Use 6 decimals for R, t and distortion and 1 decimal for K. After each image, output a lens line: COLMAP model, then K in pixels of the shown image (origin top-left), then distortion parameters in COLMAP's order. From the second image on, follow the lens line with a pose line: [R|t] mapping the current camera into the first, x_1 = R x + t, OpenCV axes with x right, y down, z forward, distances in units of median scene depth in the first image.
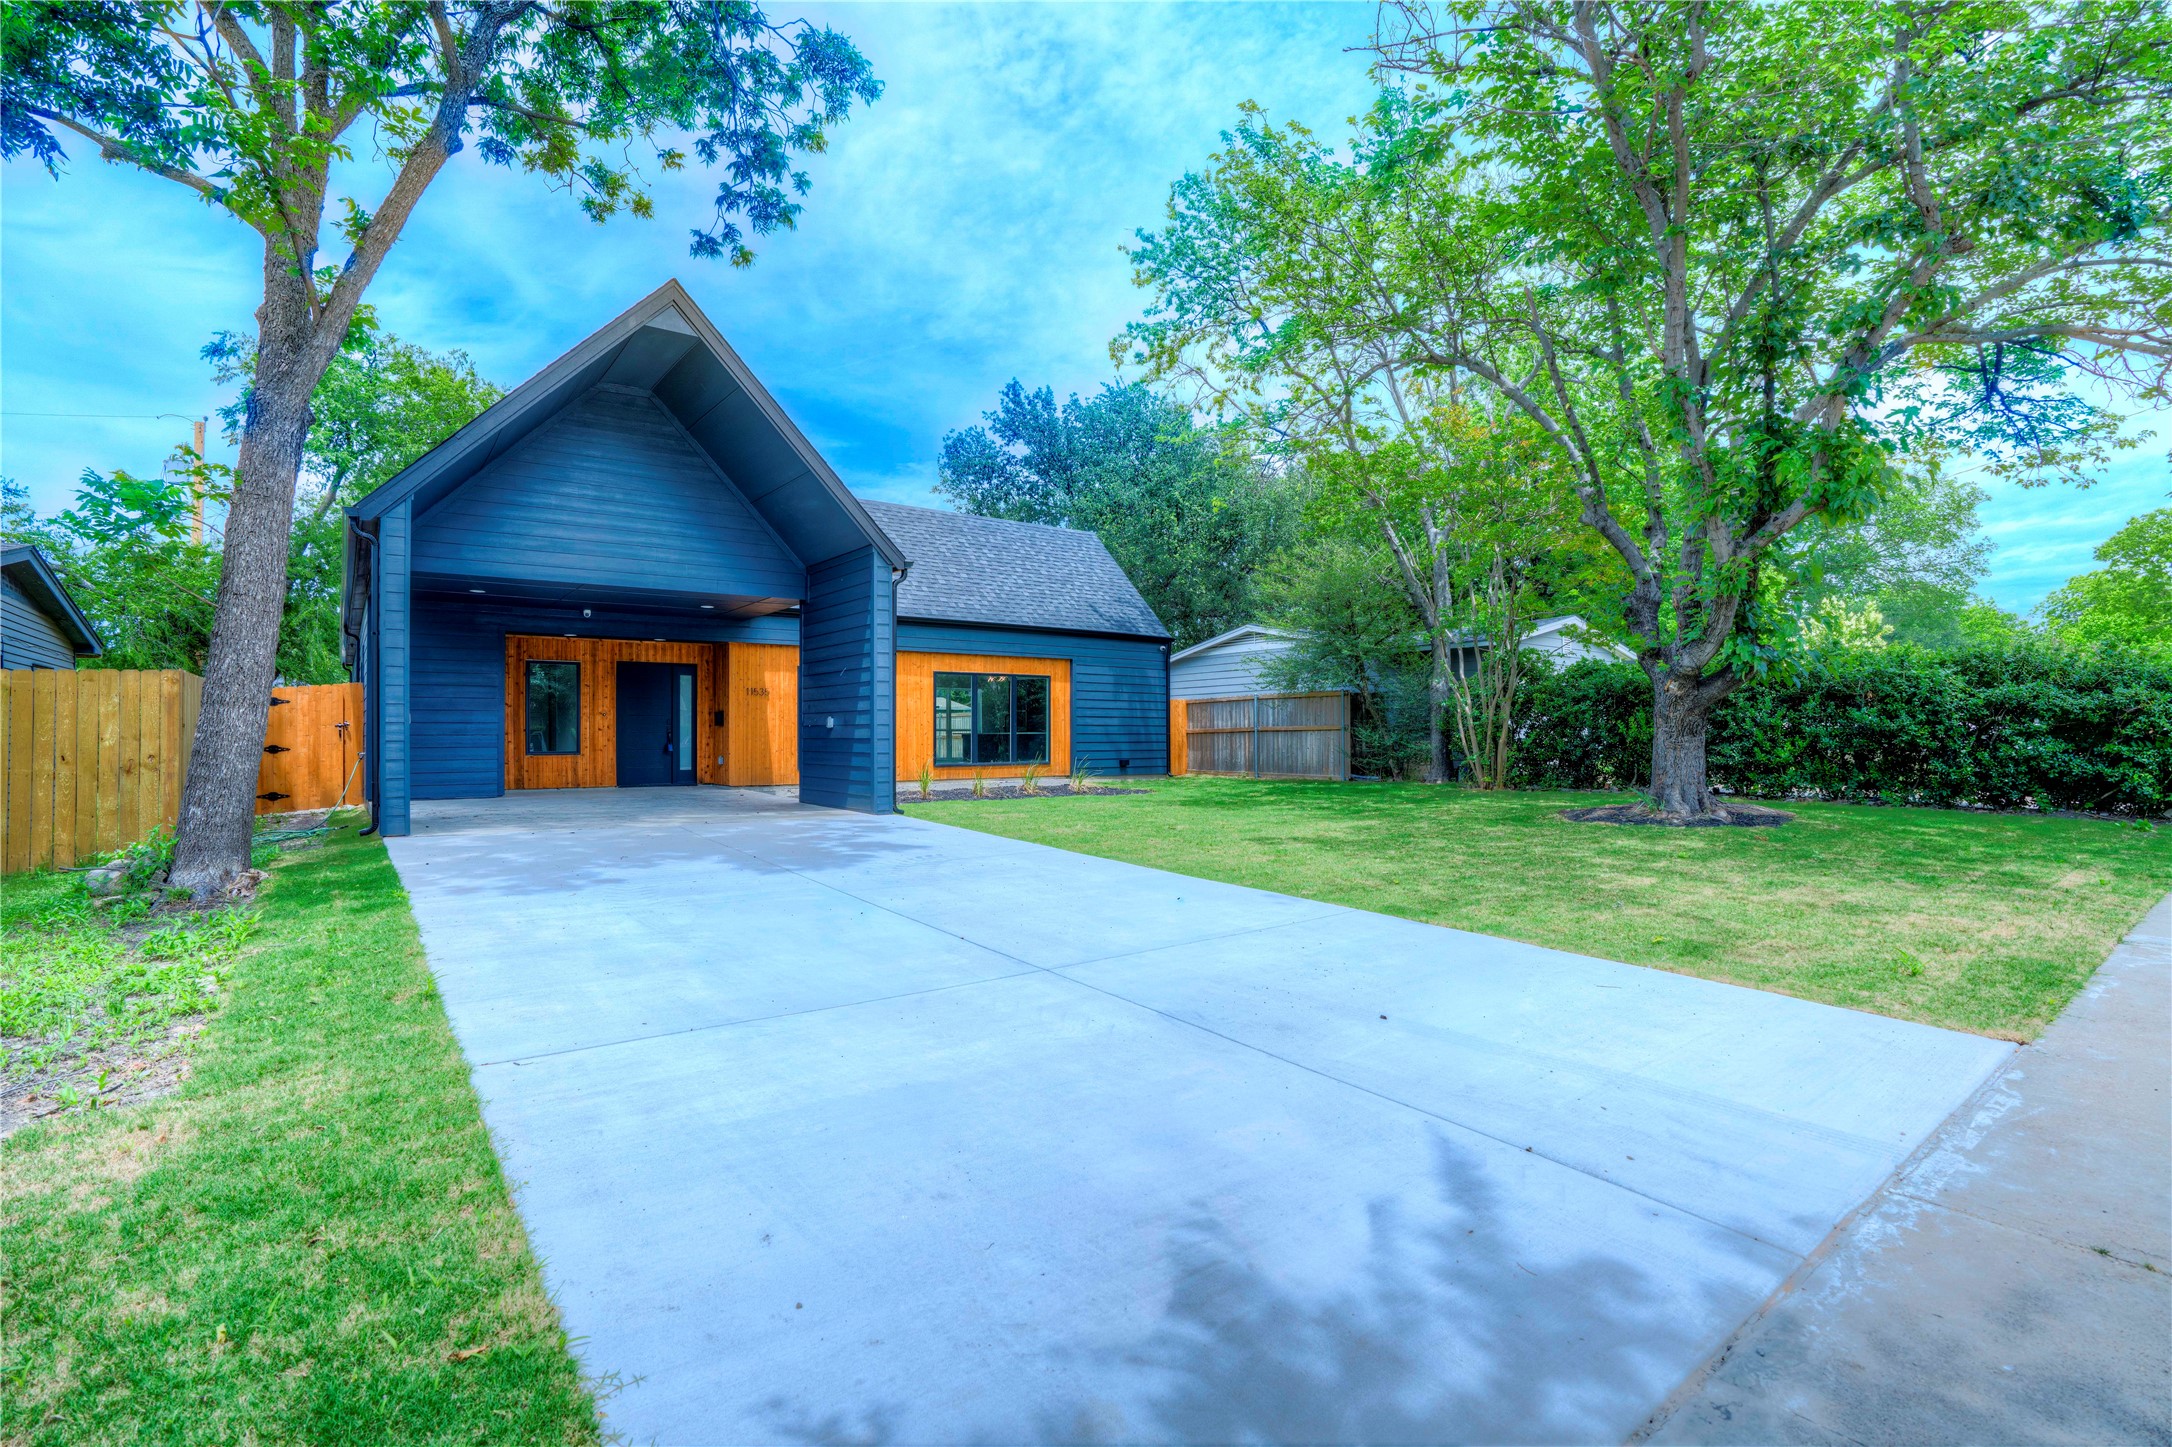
lens RADIAL K [[1014.3, 0, 1077.0], [0, 1014.3, 732.0], [0, 0, 1]] dist [-0.060040, 0.018698]
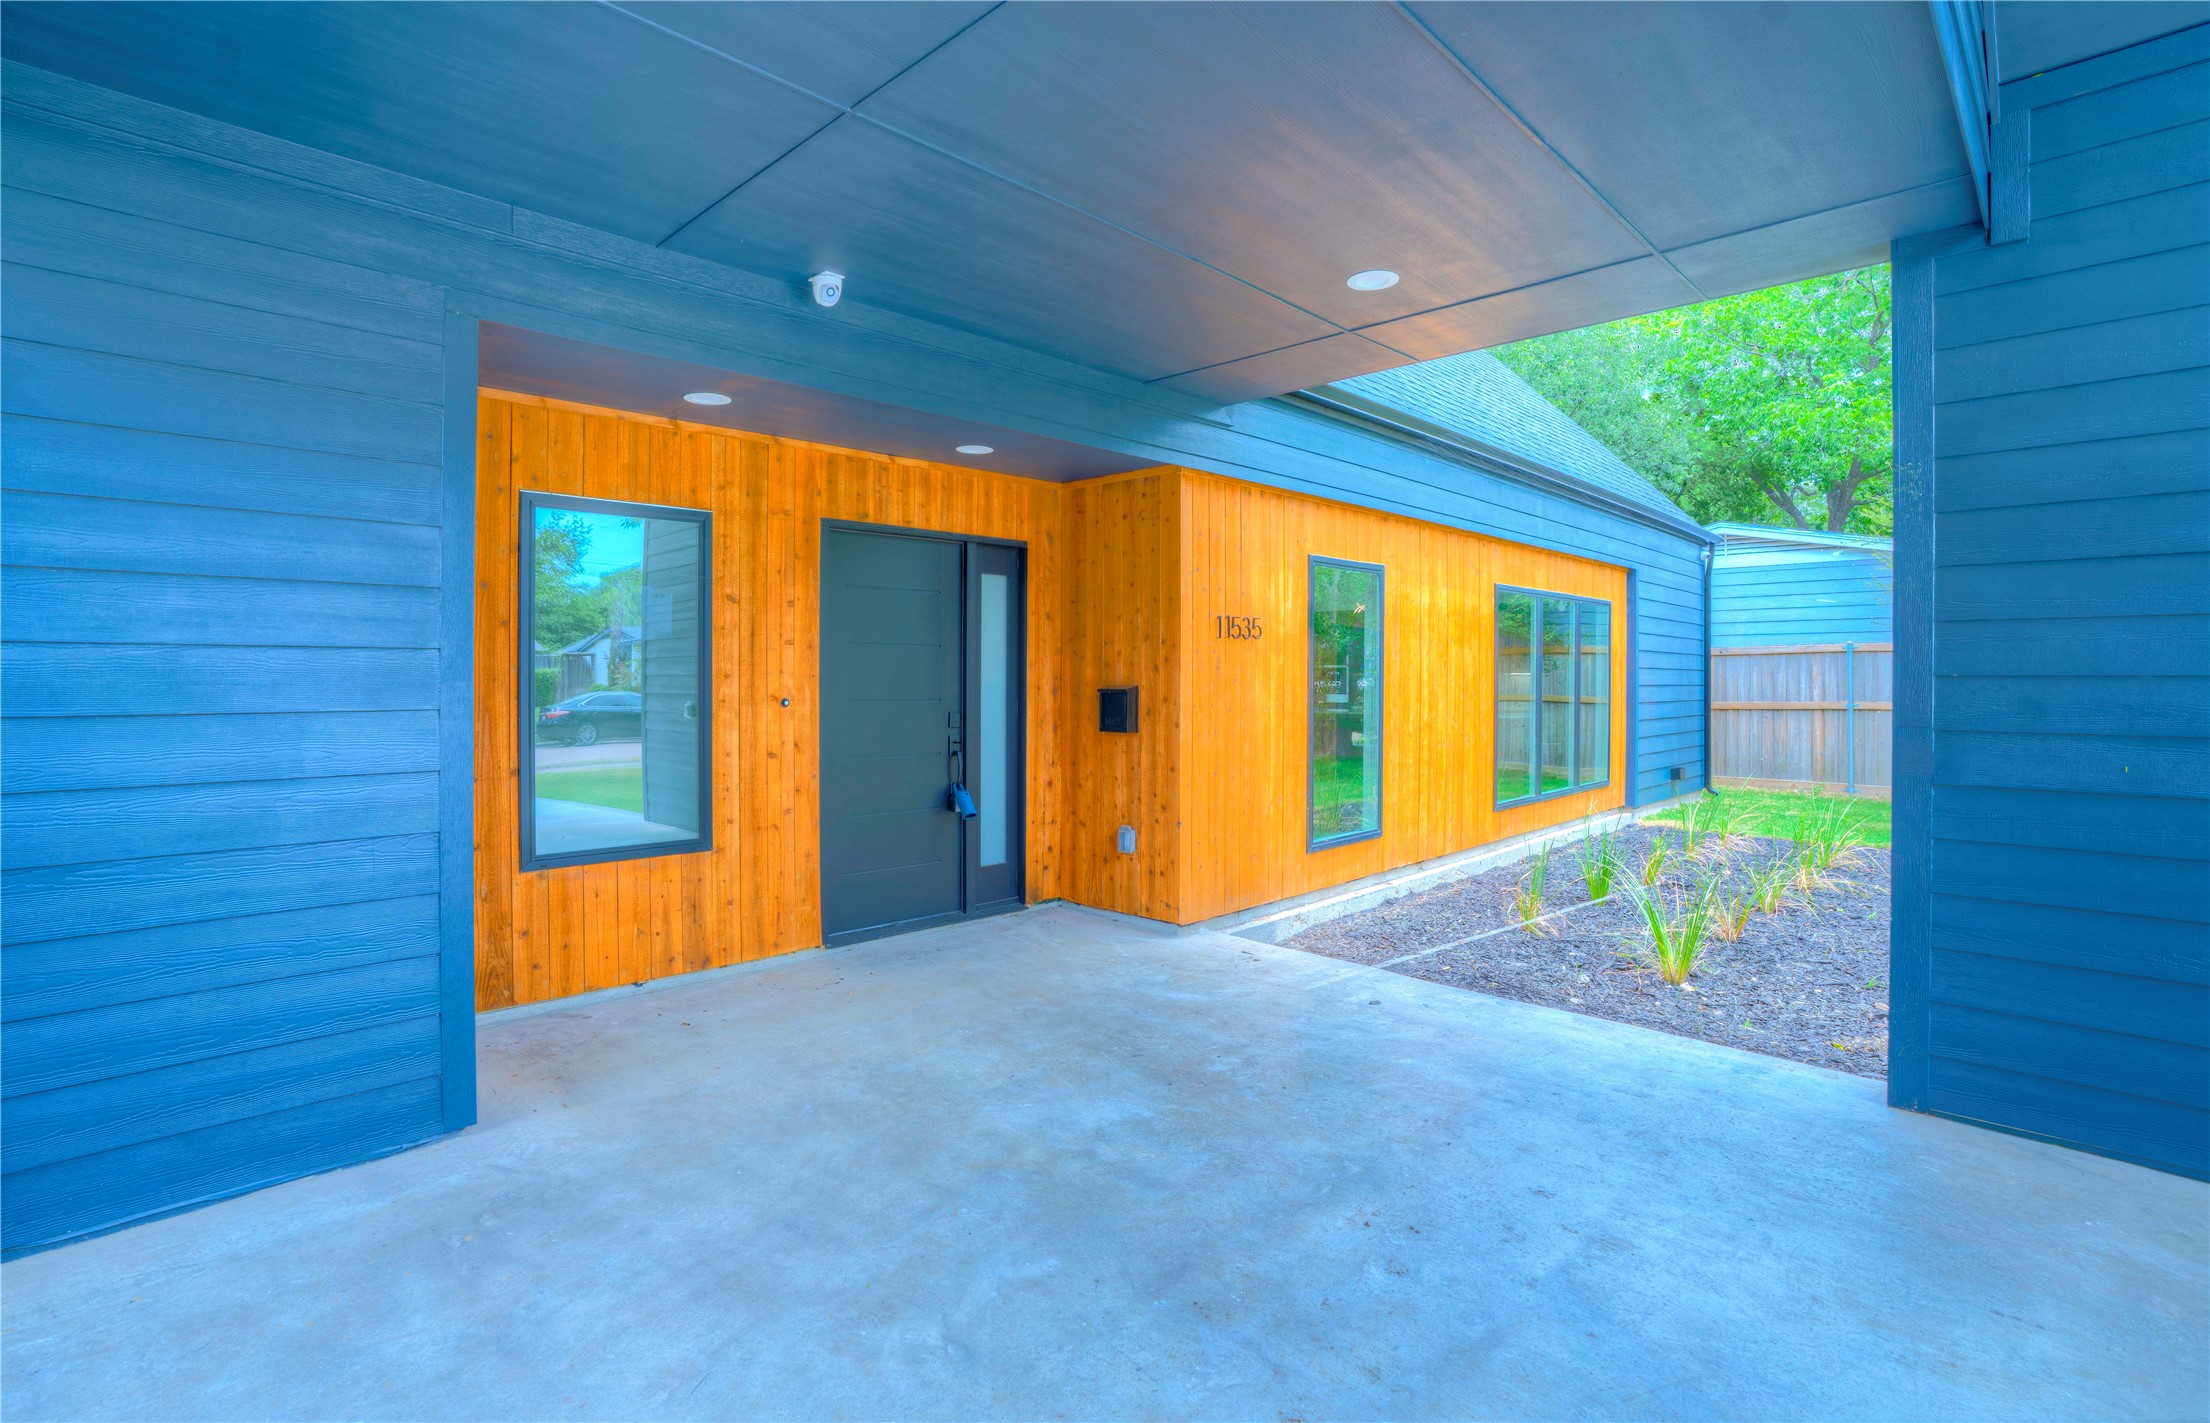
lens RADIAL K [[1063.3, 0, 1093.2], [0, 1063.3, 691.0], [0, 0, 1]] dist [0.004093, 0.000542]
pose [[0.991271, -0.002804, 0.131810, -0.408102], [0.002137, 0.999984, 0.005199, -0.020881], [-0.131823, -0.004872, 0.991261, 0.659857]]
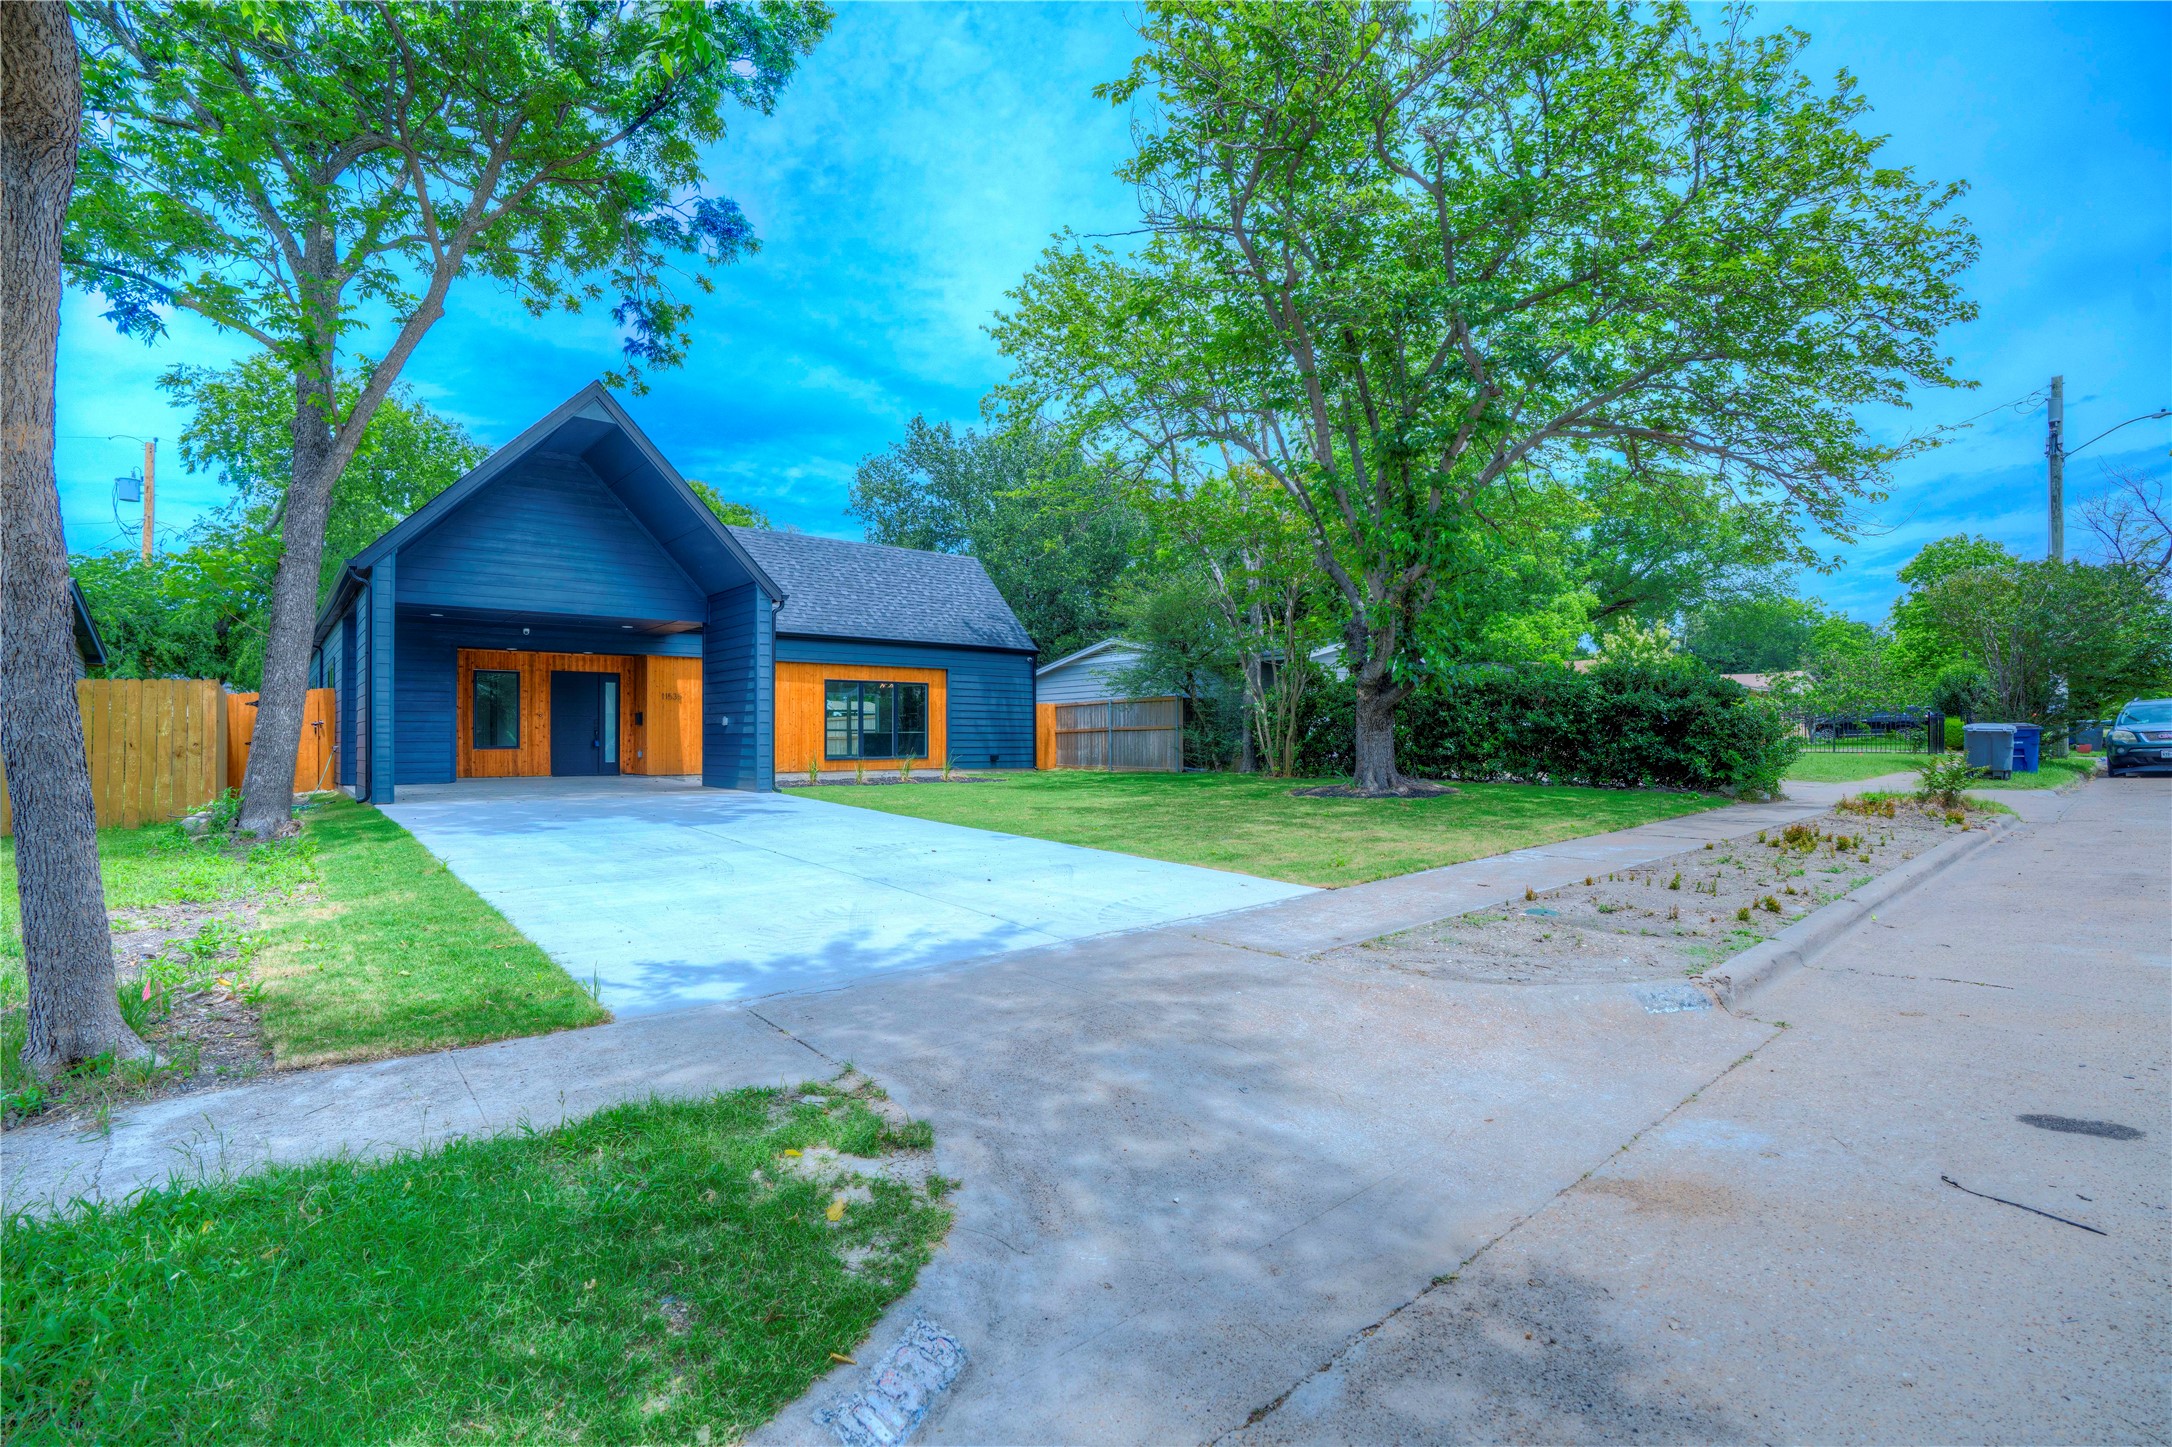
lens RADIAL K [[1014.3, 0, 1076.1], [0, 1014.3, 729.5], [0, 0, 1]] dist [-0.060040, 0.018698]
pose [[0.998424, 0.000269, 0.056116, 0.094886], [0.000143, 0.999973, -0.007345, 0.008064], [-0.056117, 0.007342, 0.998397, -0.214684]]
